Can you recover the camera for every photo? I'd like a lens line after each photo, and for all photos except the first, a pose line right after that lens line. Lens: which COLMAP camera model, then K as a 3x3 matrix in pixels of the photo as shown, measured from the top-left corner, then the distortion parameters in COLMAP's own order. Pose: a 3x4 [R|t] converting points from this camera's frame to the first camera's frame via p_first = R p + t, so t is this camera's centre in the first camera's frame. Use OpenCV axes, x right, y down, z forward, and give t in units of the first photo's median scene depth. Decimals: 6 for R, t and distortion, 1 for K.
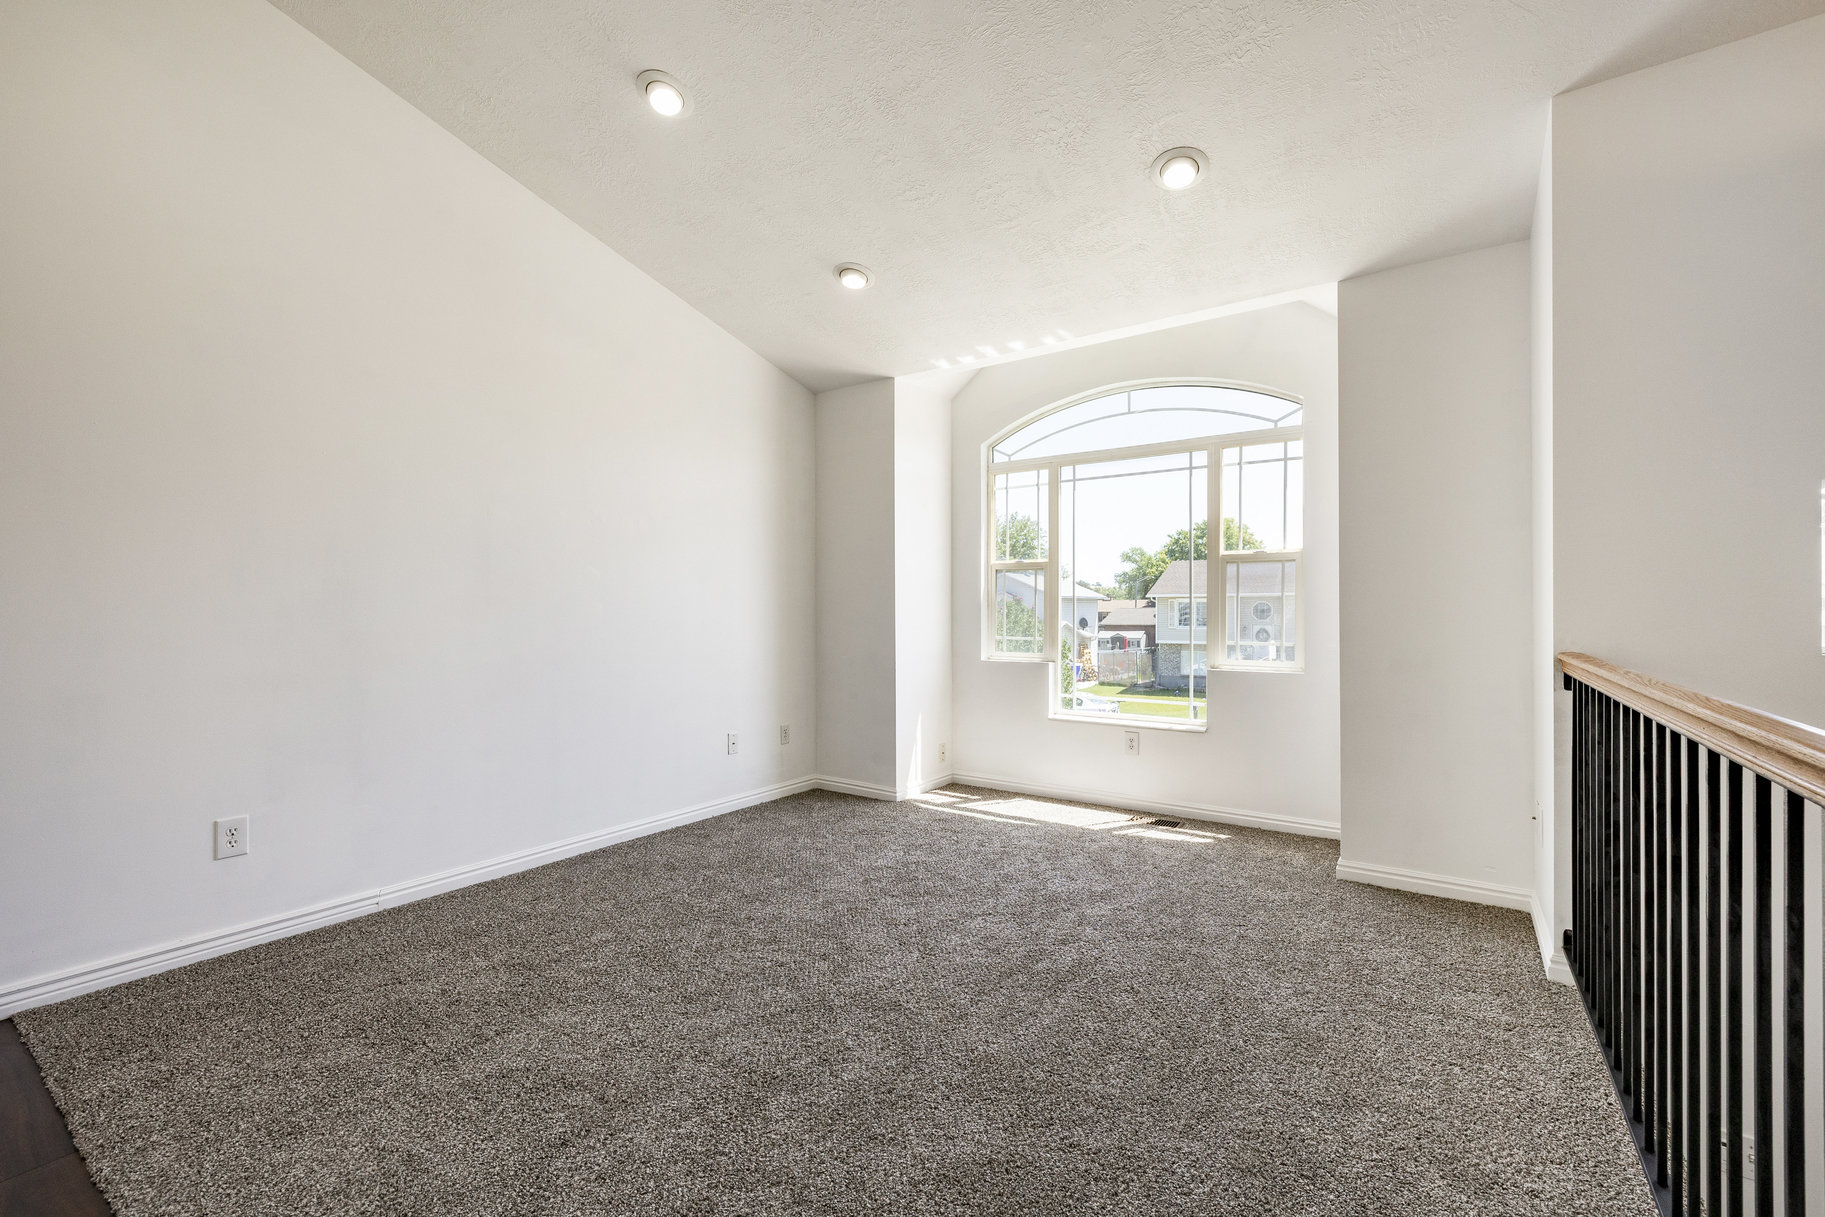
lens RADIAL K [[770.5, 0, 912.5], [0, 770.5, 608.5], [0, 0, 1]] dist [-0.000197, 0.000037]
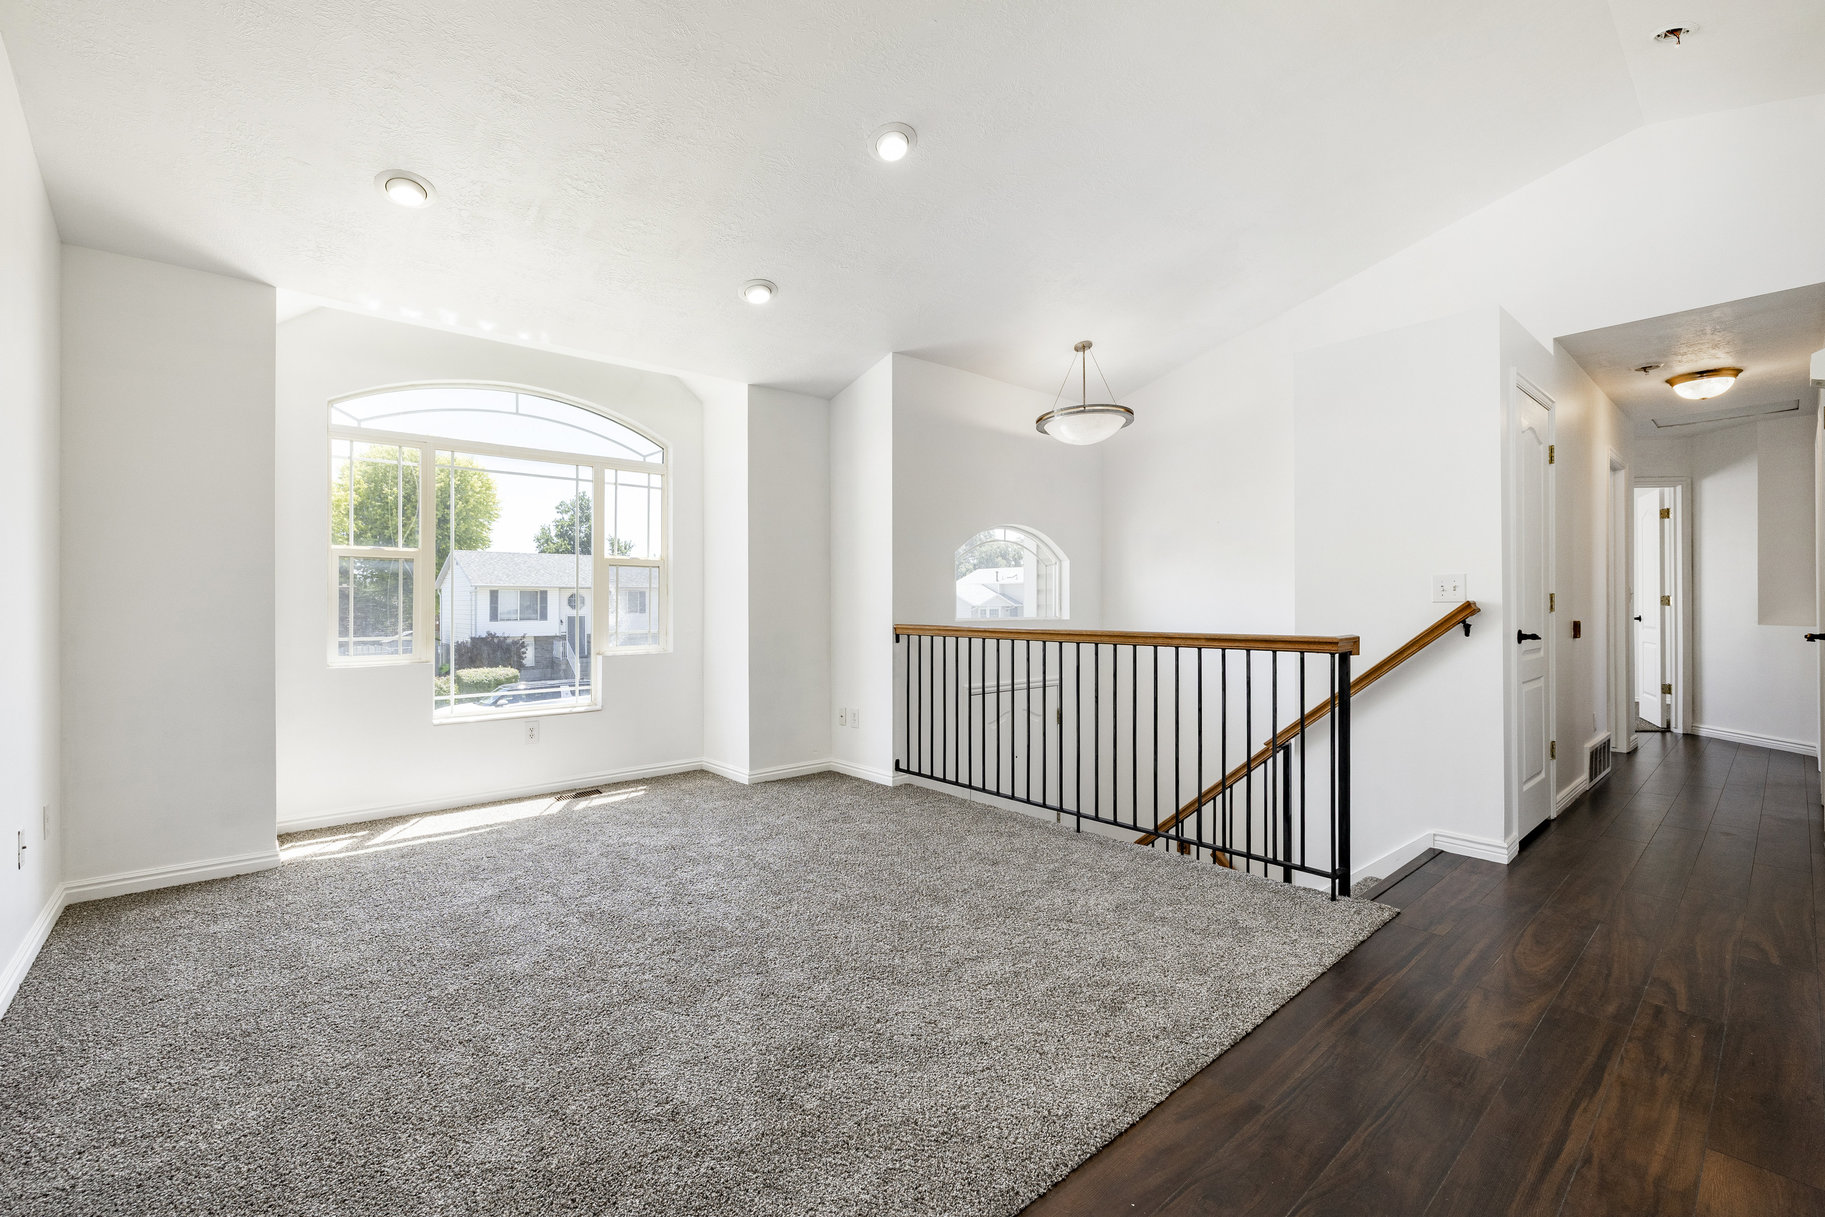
lens RADIAL K [[774.4, 0, 908.4], [0, 774.4, 606.0], [0, 0, 1]] dist [0.000963, 0.000118]
pose [[0.237371, -0.004593, 0.971408, -0.658957], [-0.000855, 0.999987, 0.004937, -0.002643], [-0.971419, -0.002003, 0.237364, 0.269000]]
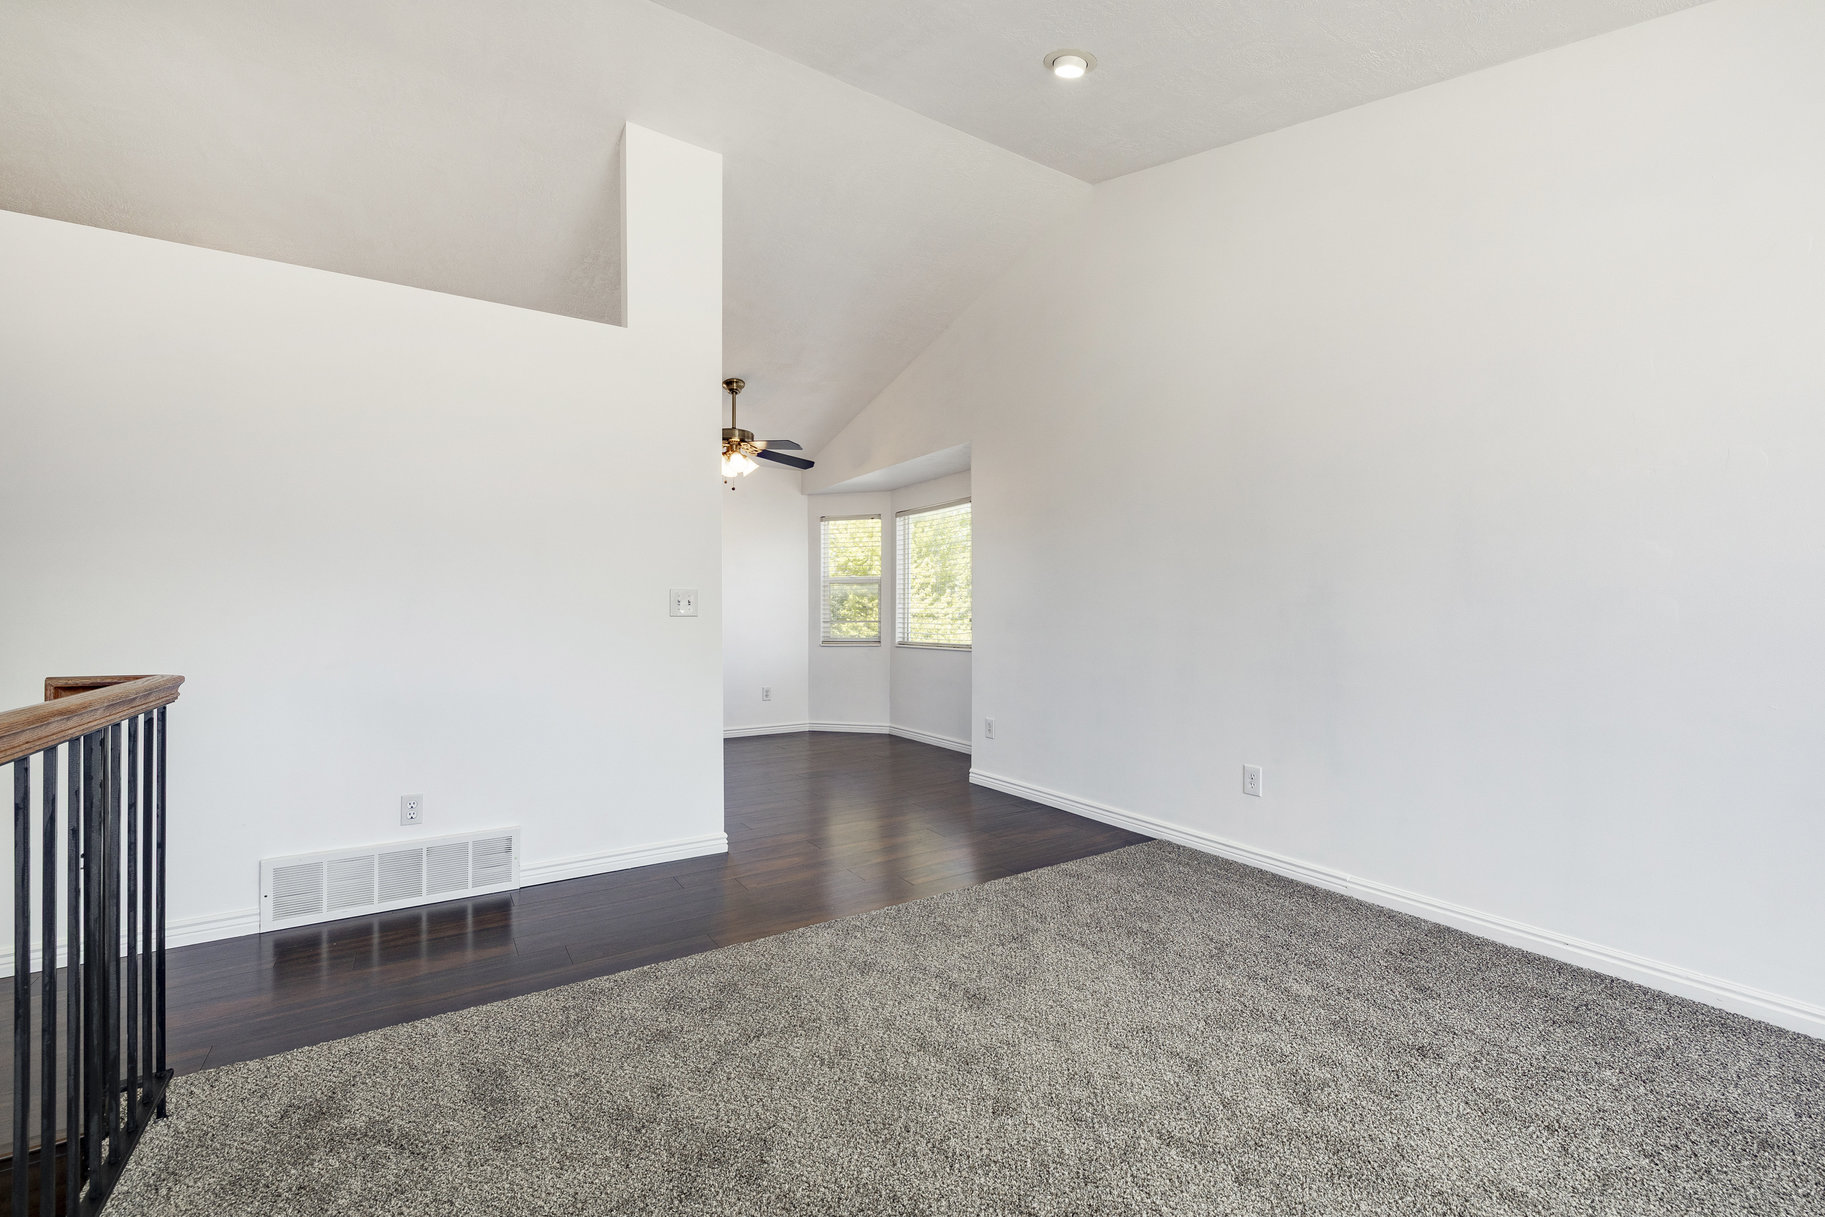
lens RADIAL K [[764.5, 0, 912.5], [0, 764.5, 608.5], [0, 0, 1]] dist [0.013870, 0.000148]
pose [[-0.386578, -0.002487, -0.922253, 0.371072], [0.007576, 0.999954, -0.005872, -0.001424], [0.922225, -0.009257, -0.386542, 0.610946]]
